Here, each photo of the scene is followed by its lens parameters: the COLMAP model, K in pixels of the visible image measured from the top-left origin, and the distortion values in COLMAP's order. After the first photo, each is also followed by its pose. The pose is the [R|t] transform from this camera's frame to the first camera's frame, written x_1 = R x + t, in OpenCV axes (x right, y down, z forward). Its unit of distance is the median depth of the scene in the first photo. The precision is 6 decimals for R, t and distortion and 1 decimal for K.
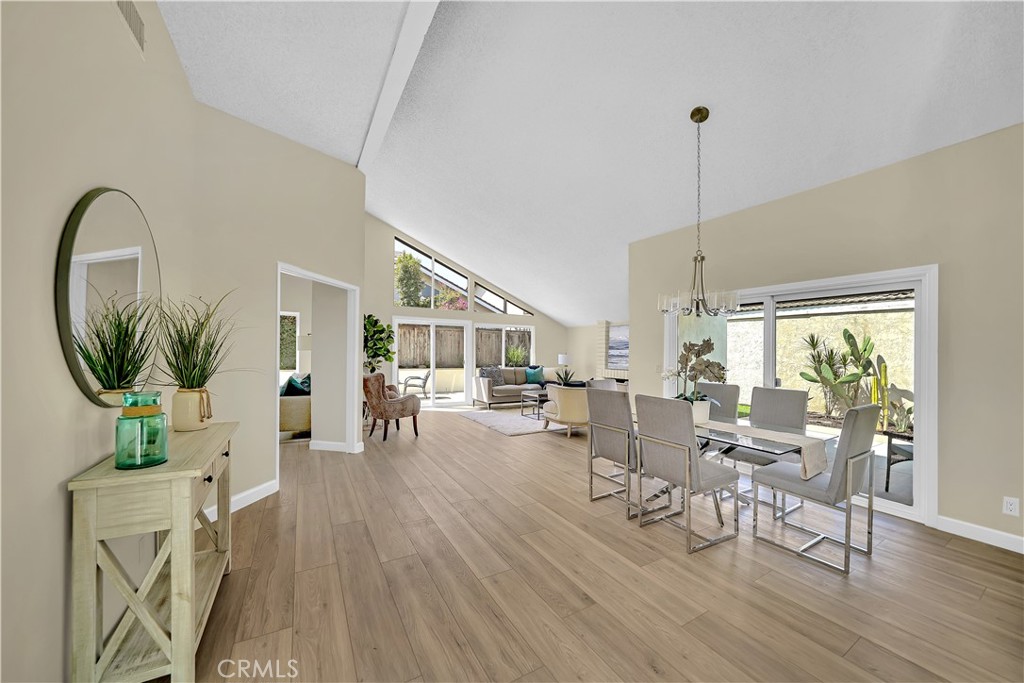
lens RADIAL K [[366.9, 0, 511.9], [0, 366.9, 348.9], [0, 0, 1]] dist [-0.011709, 0.000139]
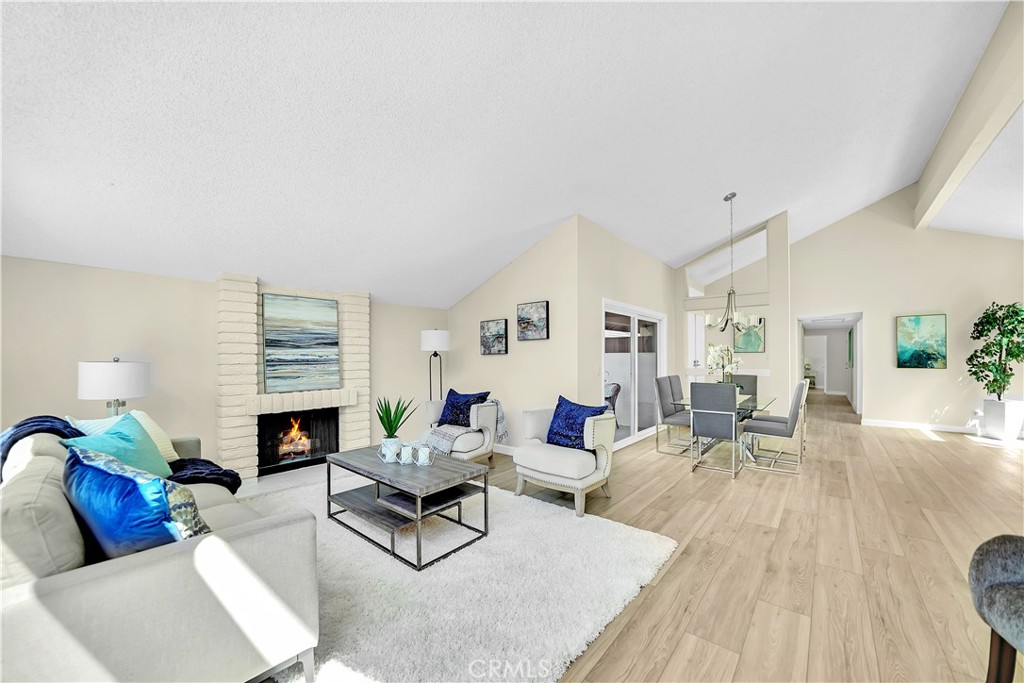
lens RADIAL K [[366.9, 0, 511.9], [0, 366.9, 348.9], [0, 0, 1]] dist [-0.011709, 0.000139]
pose [[-0.343630, -0.000755, 0.939105, -0.239181], [-0.005353, 0.999985, -0.001155, 0.002171], [-0.939090, -0.005423, -0.343629, 0.887445]]
